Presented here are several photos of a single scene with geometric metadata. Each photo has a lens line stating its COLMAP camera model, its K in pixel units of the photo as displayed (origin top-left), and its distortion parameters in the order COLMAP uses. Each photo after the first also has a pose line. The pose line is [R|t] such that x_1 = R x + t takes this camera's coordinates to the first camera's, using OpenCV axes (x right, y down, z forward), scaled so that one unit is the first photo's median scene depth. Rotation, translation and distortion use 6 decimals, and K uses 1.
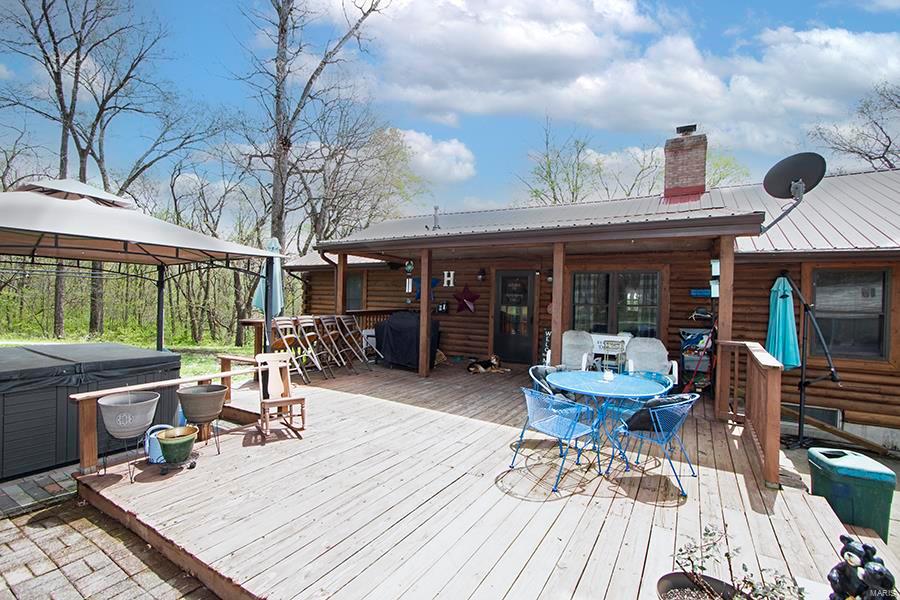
lens RADIAL K [[398.2, 0, 446.9], [0, 398.2, 303.1], [0, 0, 1]] dist [-0.015826, 0.001059]
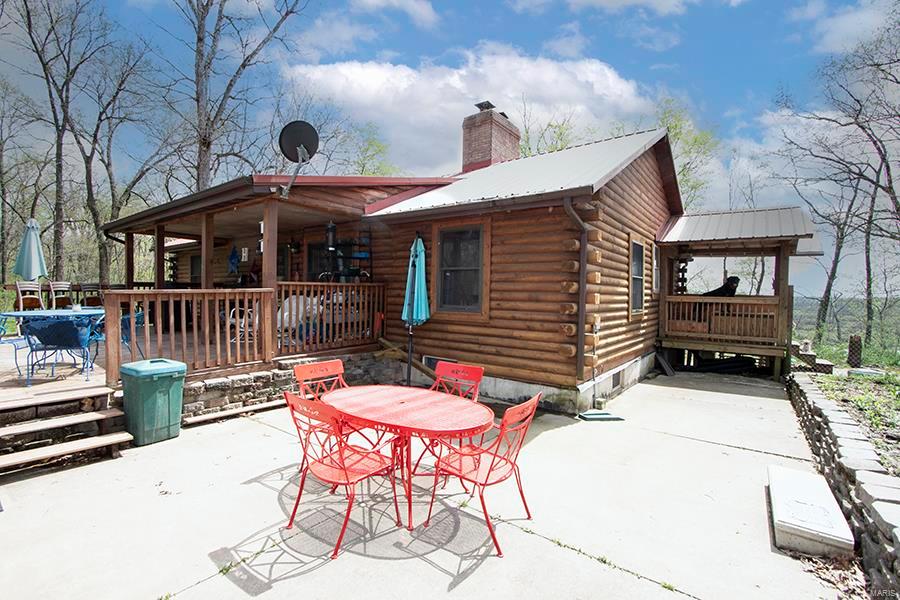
lens RADIAL K [[398.2, 0, 449.3], [0, 398.2, 301.0], [0, 0, 1]] dist [-0.015826, 0.001059]
pose [[0.993953, -0.006771, -0.109598, 0.726708], [0.008068, 0.999903, 0.011393, 0.064586], [0.109510, -0.012209, 0.993911, -0.051209]]
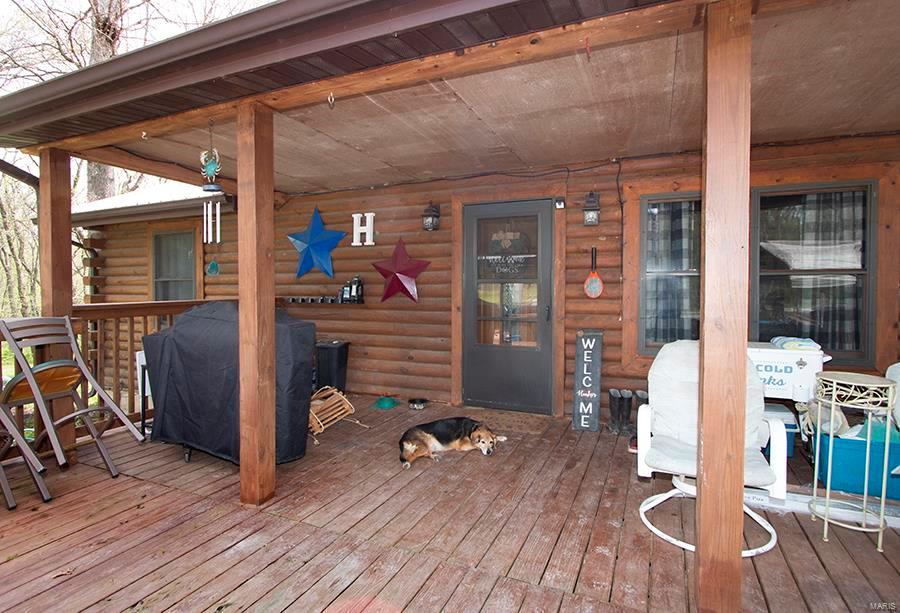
lens RADIAL K [[463.0, 0, 452.2], [0, 463.0, 302.5], [0, 0, 1]] dist [0.001069, -0.000002]
pose [[0.993503, -0.027246, 0.110494, 0.048162], [0.024891, 0.999434, 0.022632, 0.015169], [-0.111048, -0.019734, 0.993619, 0.465607]]
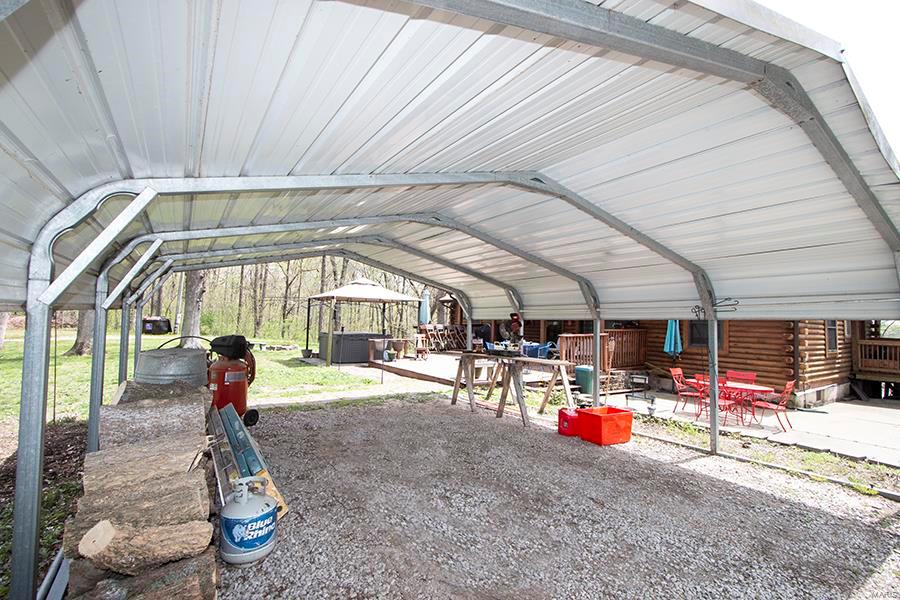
lens RADIAL K [[398.2, 0, 450.0], [0, 398.2, 299.3], [0, 0, 1]] dist [-0.015826, 0.001059]
pose [[0.911257, -0.021102, -0.411297, 0.462464], [-0.008556, 0.997501, -0.070134, 0.035977], [0.411749, 0.067430, 0.908799, -0.751326]]
